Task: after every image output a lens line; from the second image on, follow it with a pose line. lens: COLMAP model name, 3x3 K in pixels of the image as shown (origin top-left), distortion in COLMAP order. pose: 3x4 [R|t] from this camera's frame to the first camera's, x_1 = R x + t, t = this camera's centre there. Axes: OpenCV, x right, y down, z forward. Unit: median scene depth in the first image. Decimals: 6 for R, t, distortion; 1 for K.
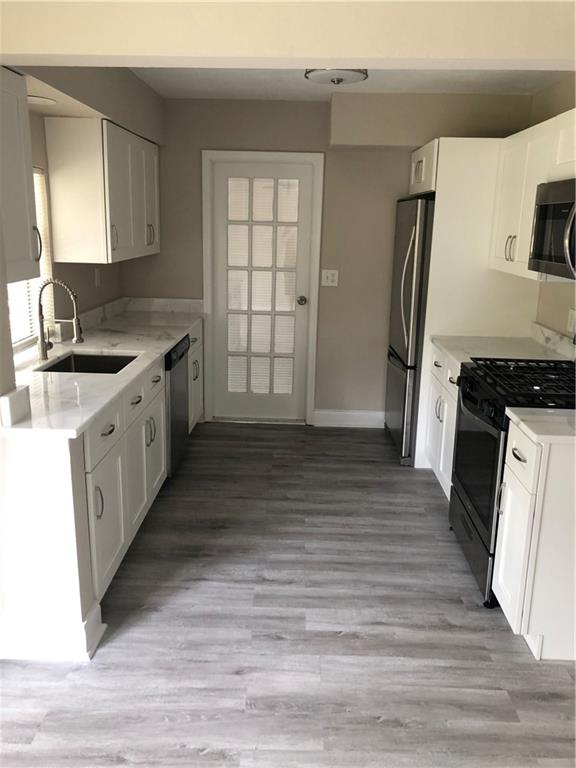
lens RADIAL K [[625.8, 0, 283.9], [0, 625.8, 373.9], [0, 0, 1]] dist [0.029609, -0.027457]
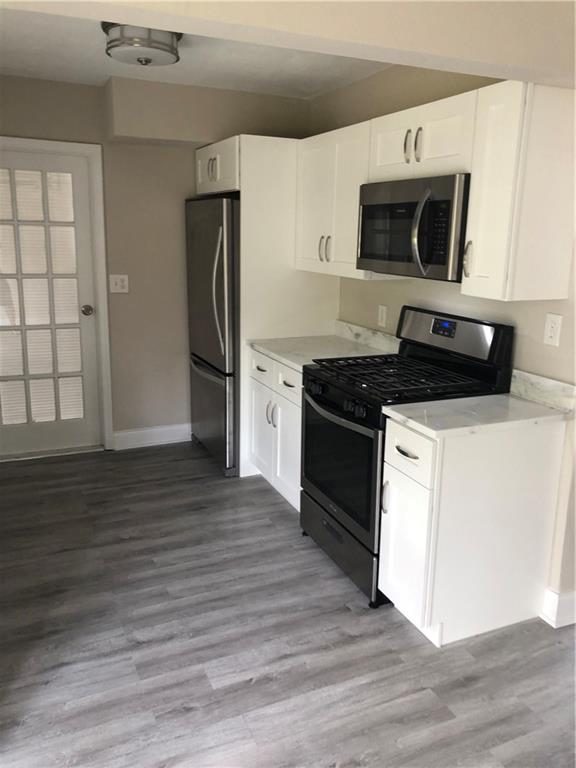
lens RADIAL K [[625.8, 0, 291.5], [0, 625.8, 375.7], [0, 0, 1]] dist [0.029609, -0.027457]
pose [[0.898999, -0.101043, 0.426135, -0.149744], [0.101478, 0.994600, 0.021750, -0.024574], [-0.426032, 0.023690, 0.904398, 0.120542]]
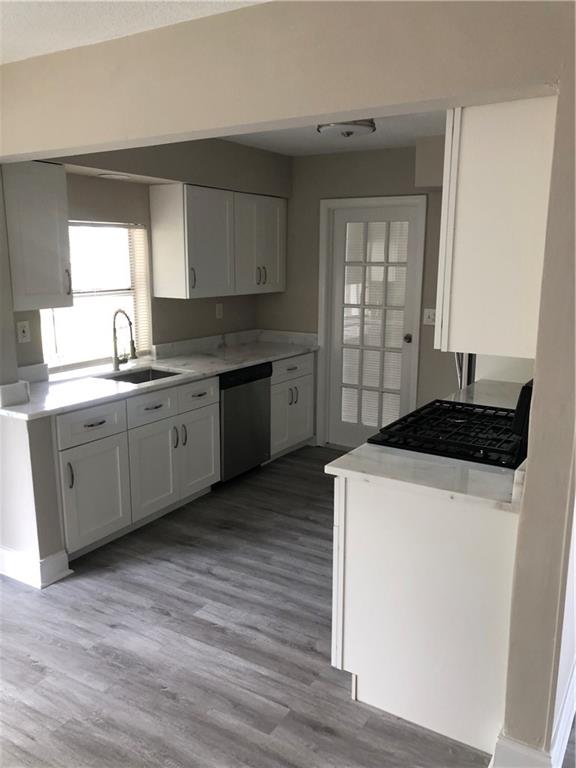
lens RADIAL K [[625.8, 0, 290.5], [0, 625.8, 385.8], [0, 0, 1]] dist [0.029609, -0.027457]
pose [[0.868916, 0.083660, -0.487837, 0.553431], [-0.103922, 0.994479, -0.014557, -0.009922], [0.483926, 0.063346, 0.872813, 0.039906]]
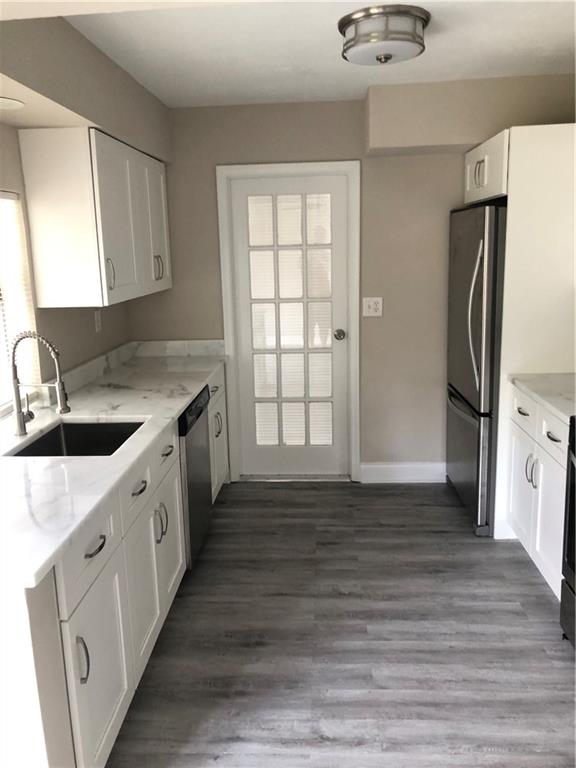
lens RADIAL K [[625.8, 0, 278.9], [0, 625.8, 374.6], [0, 0, 1]] dist [0.029609, -0.027457]
pose [[0.998003, -0.043803, -0.045510, -0.026293], [0.042114, 0.998411, -0.037433, -0.053656], [0.047078, 0.035441, 0.998262, 0.232387]]
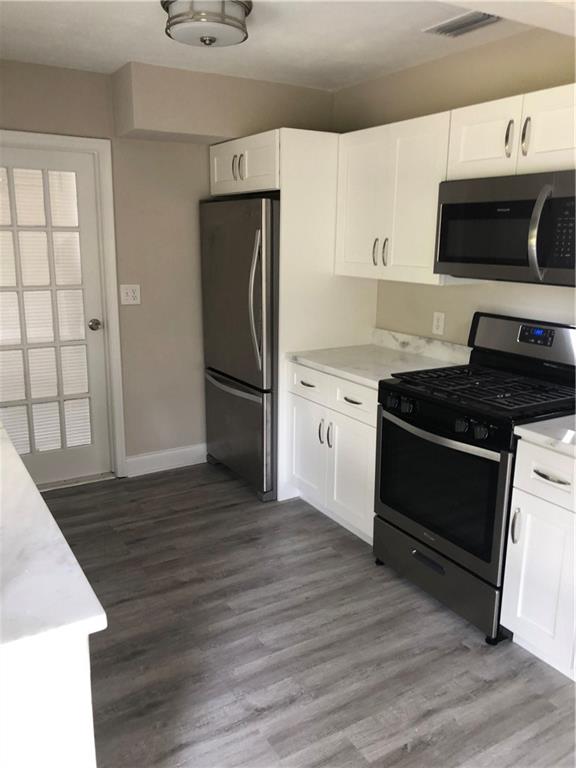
lens RADIAL K [[625.8, 0, 277.5], [0, 625.8, 387.2], [0, 0, 1]] dist [0.029609, -0.027457]
pose [[0.846426, -0.138774, 0.514107, -0.296689], [0.134133, 0.989878, 0.046364, -0.068572], [-0.515337, 0.029714, 0.856472, 0.303557]]
